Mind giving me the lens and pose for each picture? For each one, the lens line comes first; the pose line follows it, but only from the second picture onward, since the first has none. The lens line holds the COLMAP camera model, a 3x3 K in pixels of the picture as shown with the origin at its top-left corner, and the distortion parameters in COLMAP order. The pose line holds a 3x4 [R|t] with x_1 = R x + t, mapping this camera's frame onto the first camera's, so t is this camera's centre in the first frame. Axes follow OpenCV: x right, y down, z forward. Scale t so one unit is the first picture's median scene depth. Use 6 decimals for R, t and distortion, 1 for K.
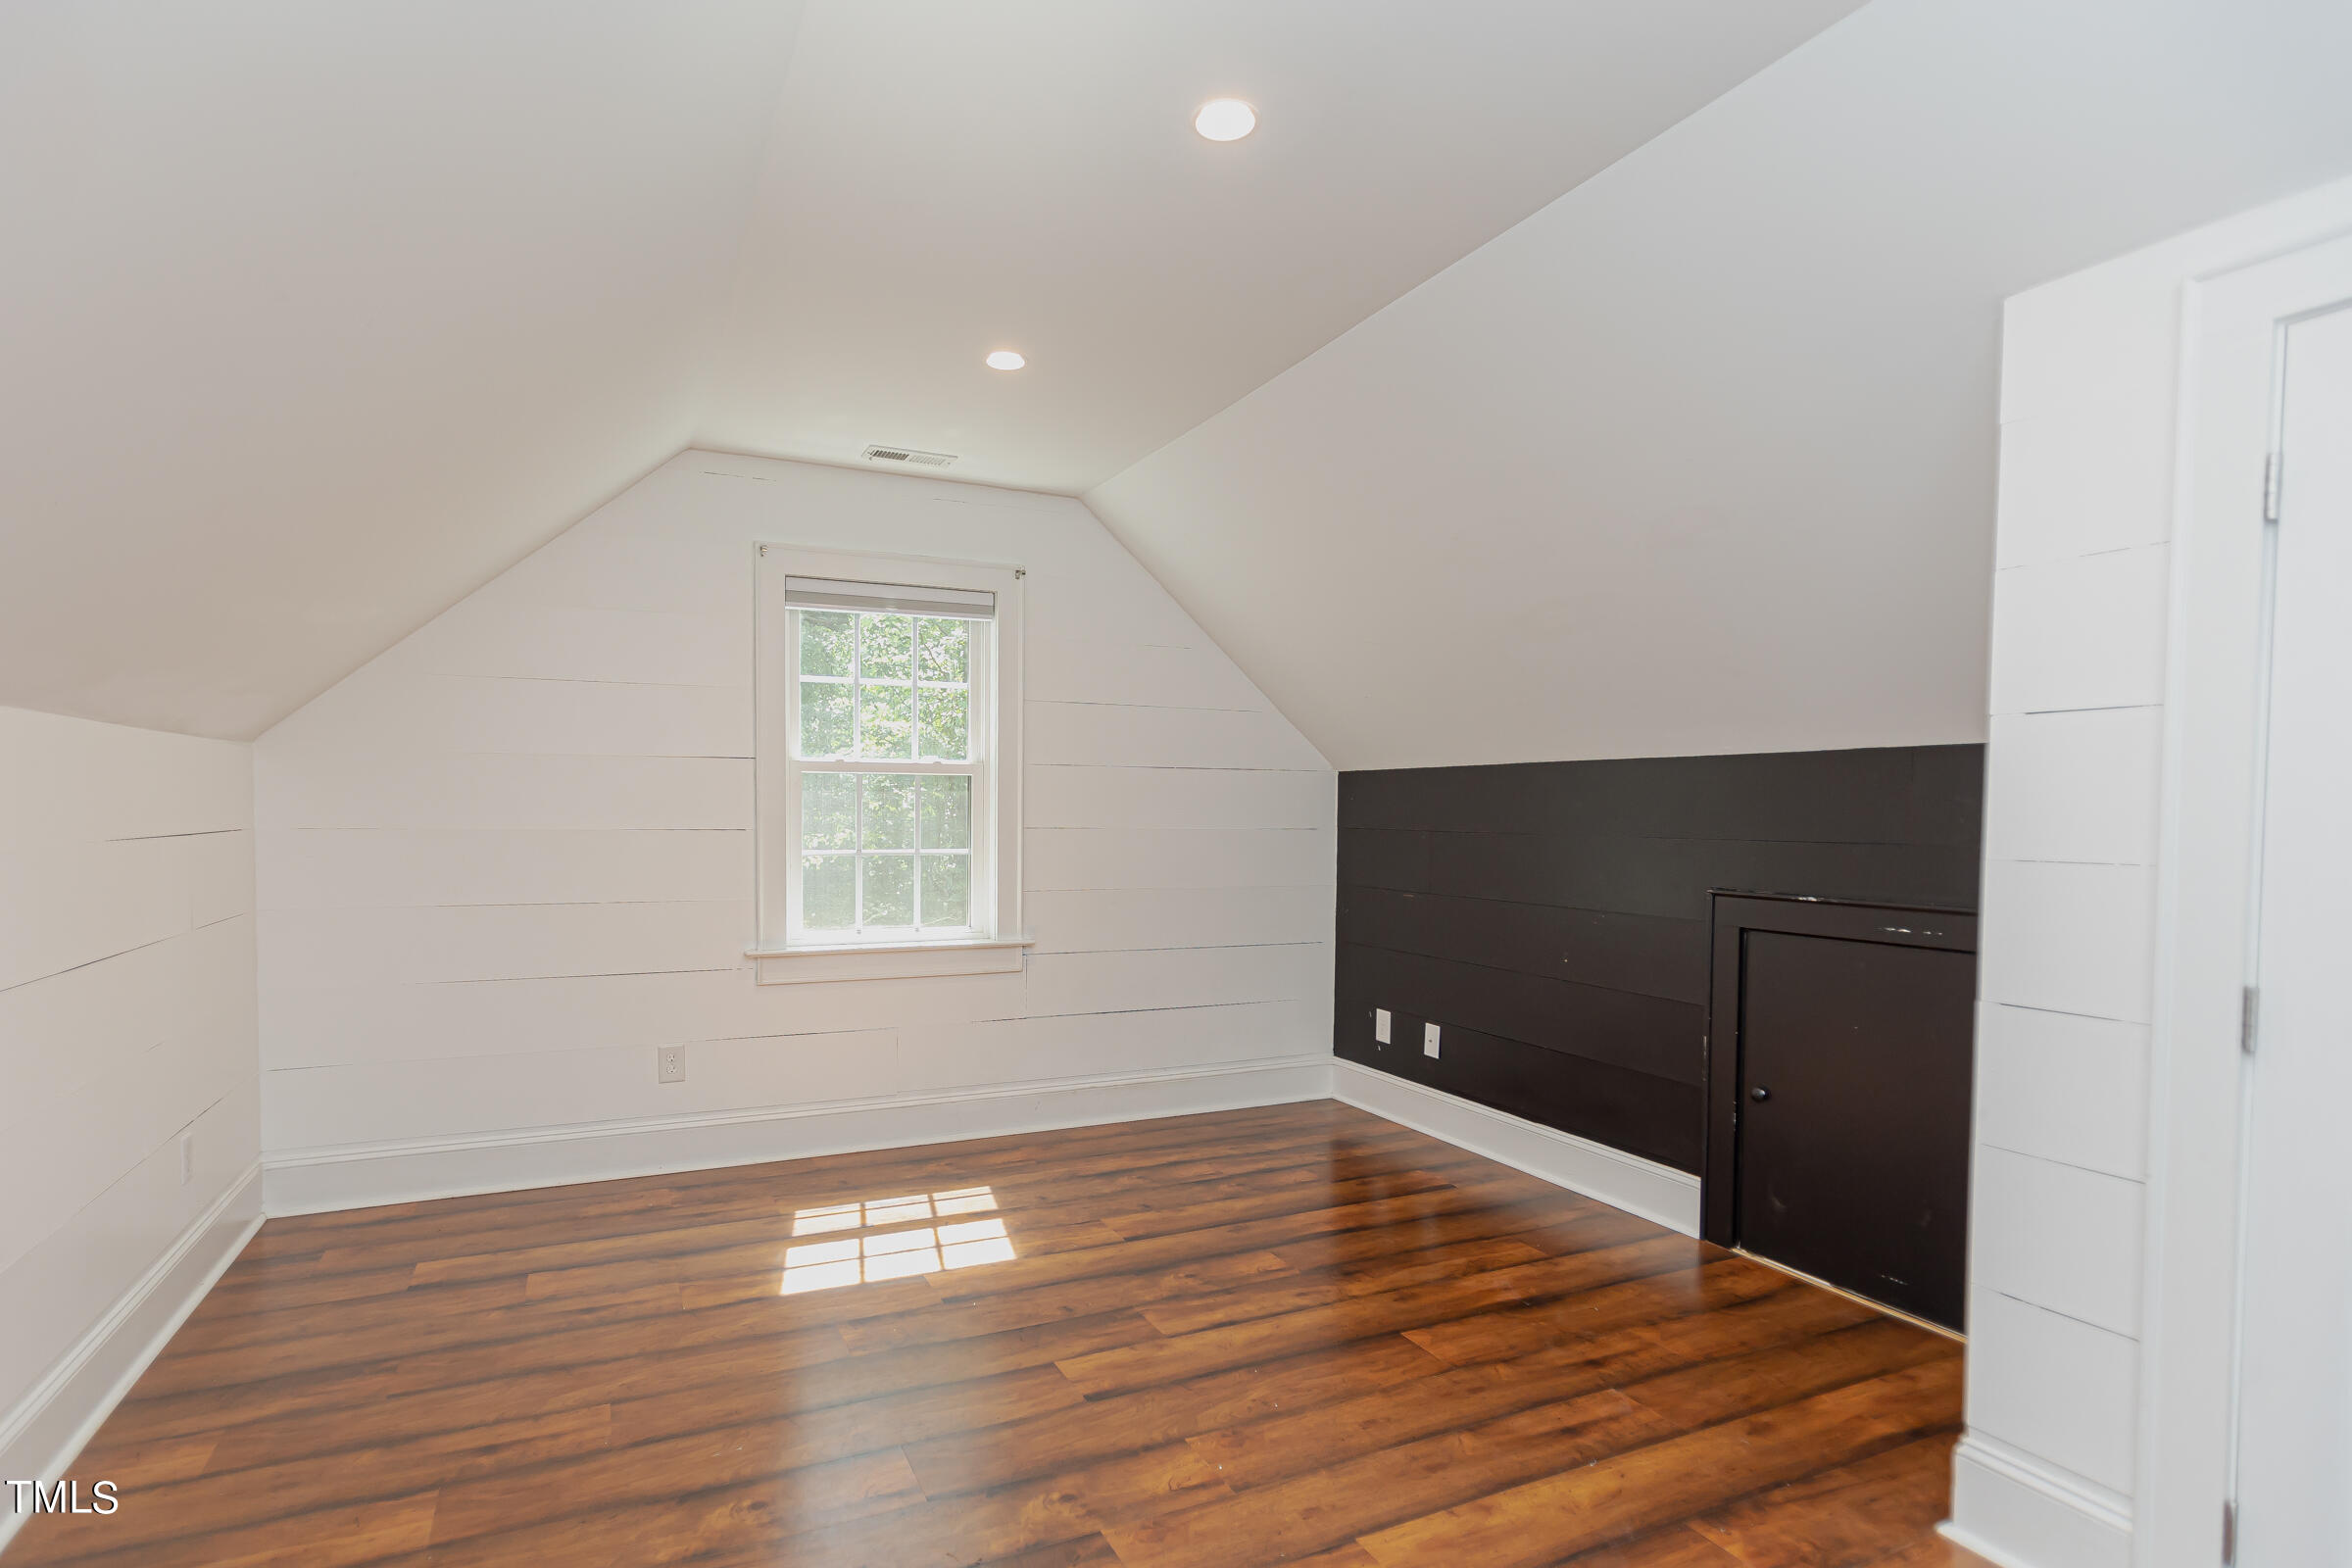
lens RADIAL K [[1166.0, 0, 1130.3], [0, 1166.0, 808.5], [0, 0, 1]] dist [-0.025675, 0.020292]
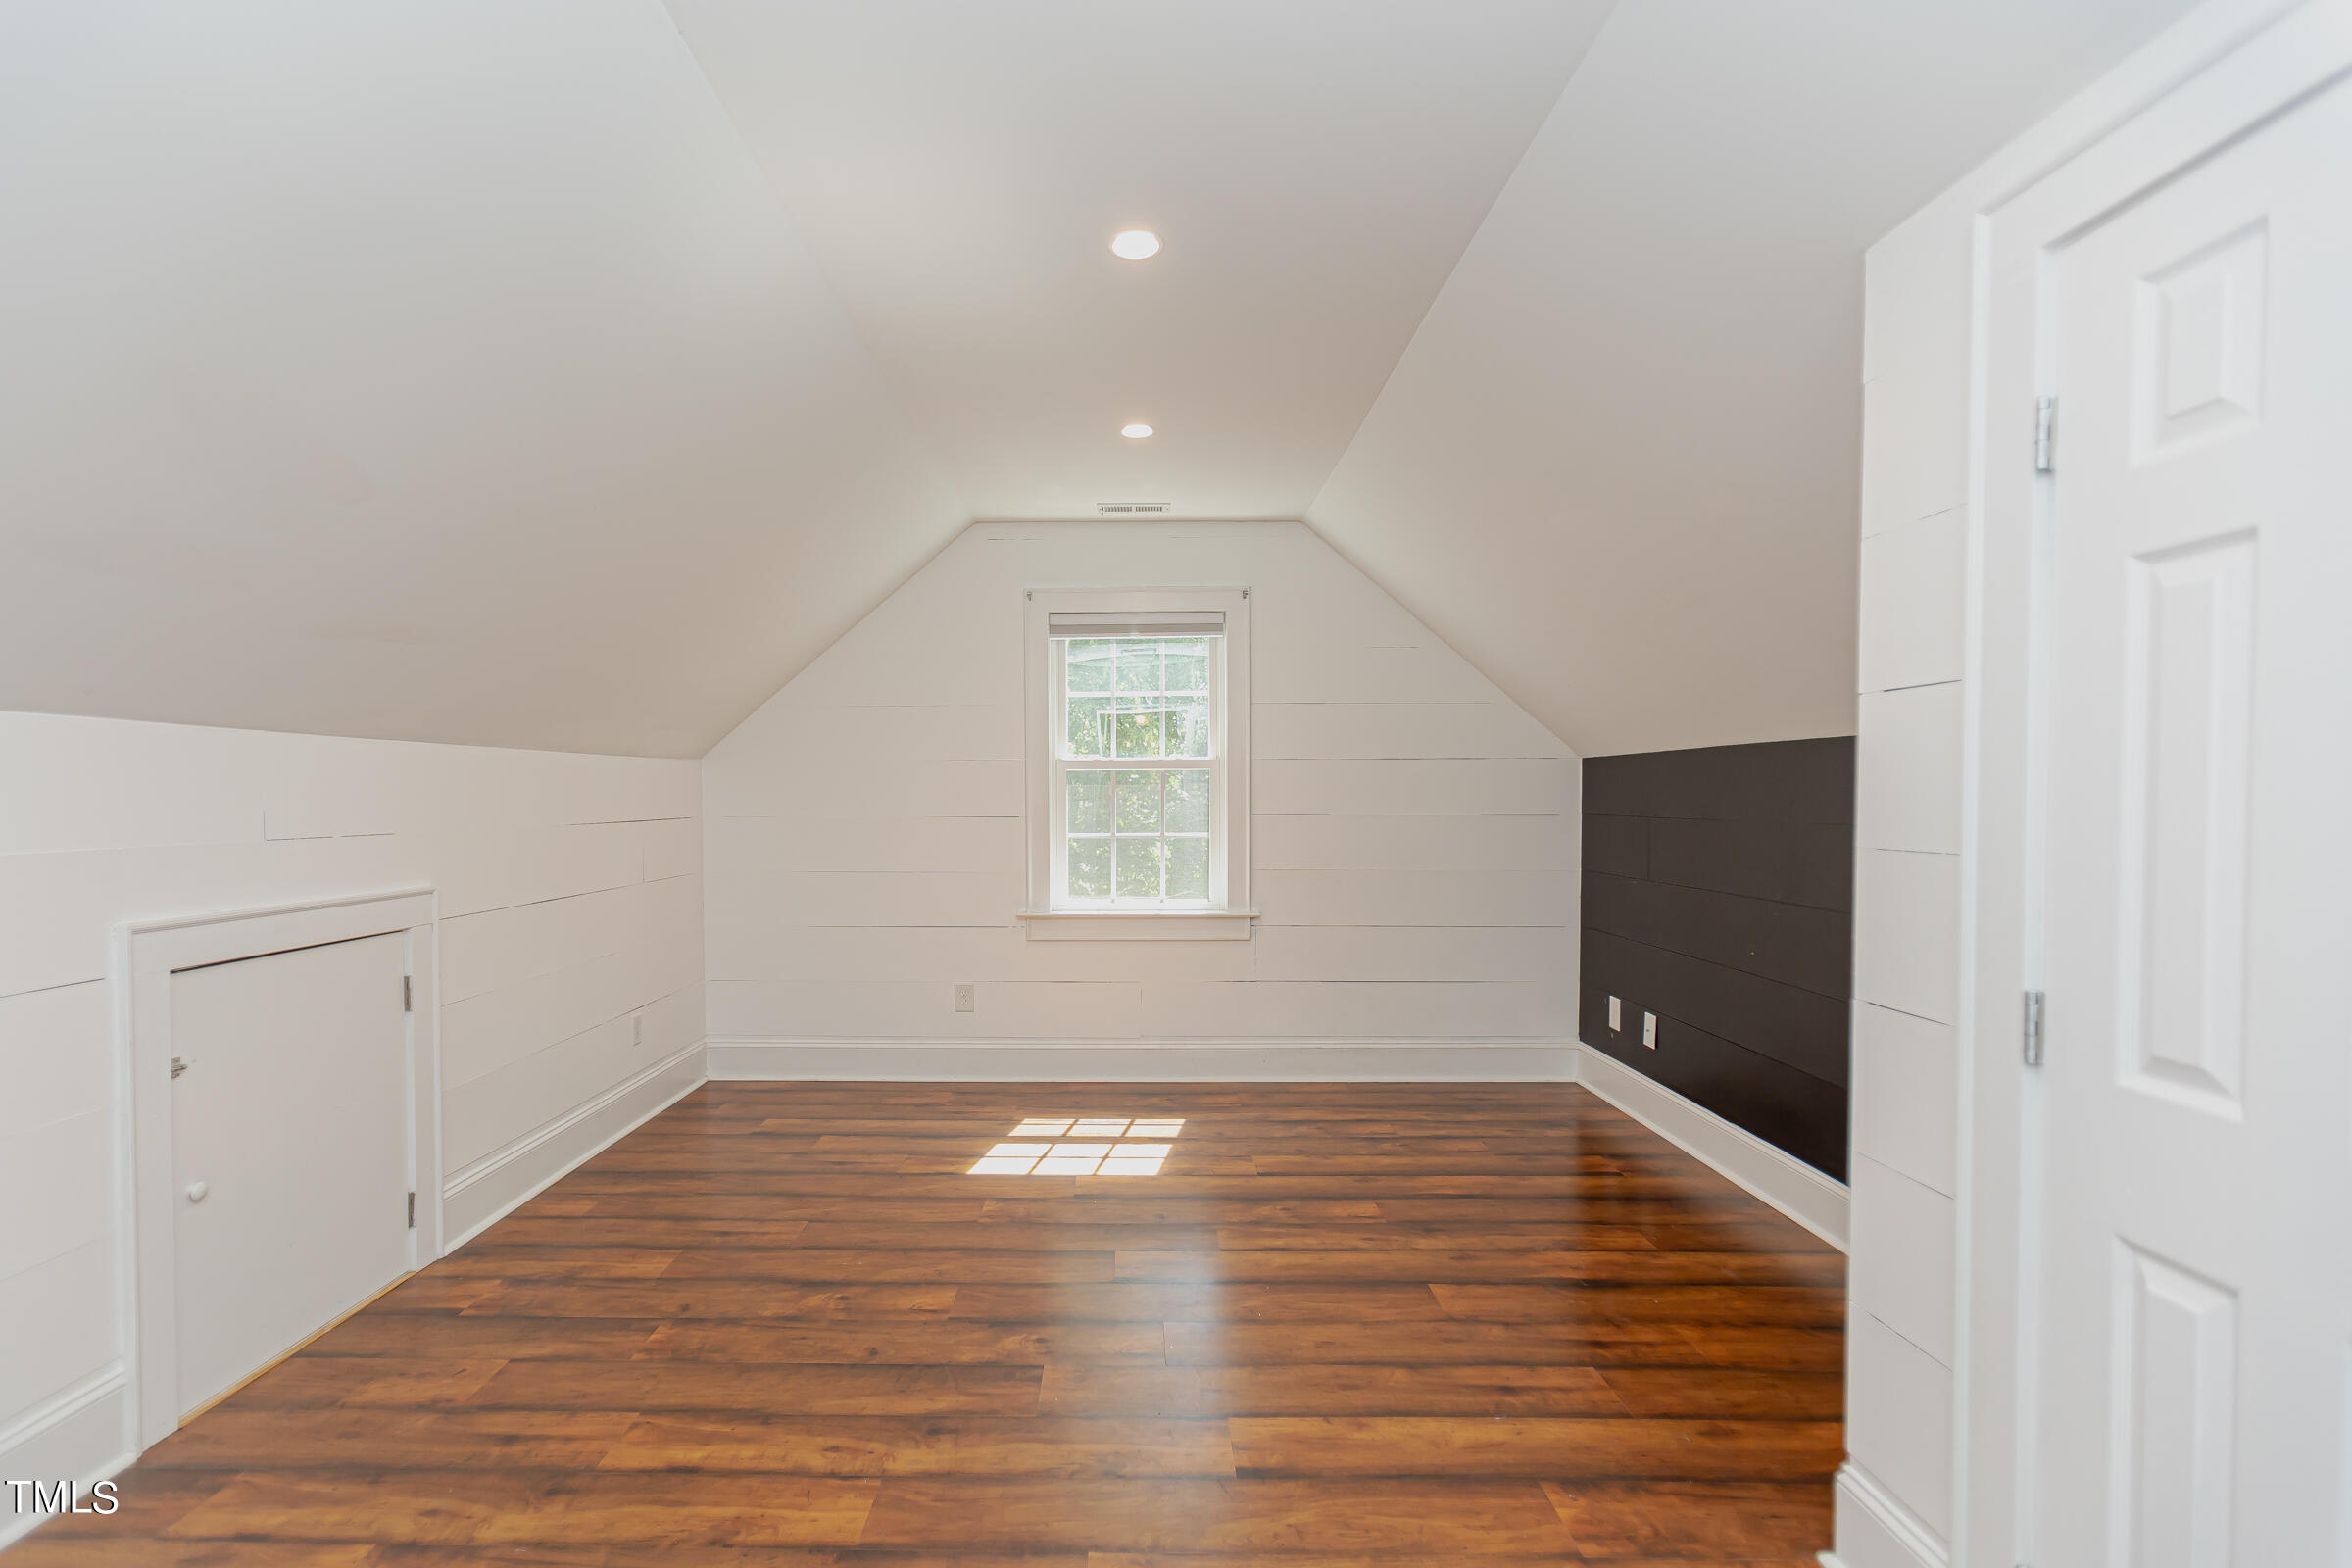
lens RADIAL K [[1106.4, 0, 1144.2], [0, 1106.4, 780.0], [0, 0, 1]] dist [-0.027931, 0.026789]
pose [[0.901467, -0.016111, -0.432548, 0.371979], [0.010108, 0.999818, -0.016173, -0.001375], [0.432730, 0.010207, 0.901466, -0.033050]]
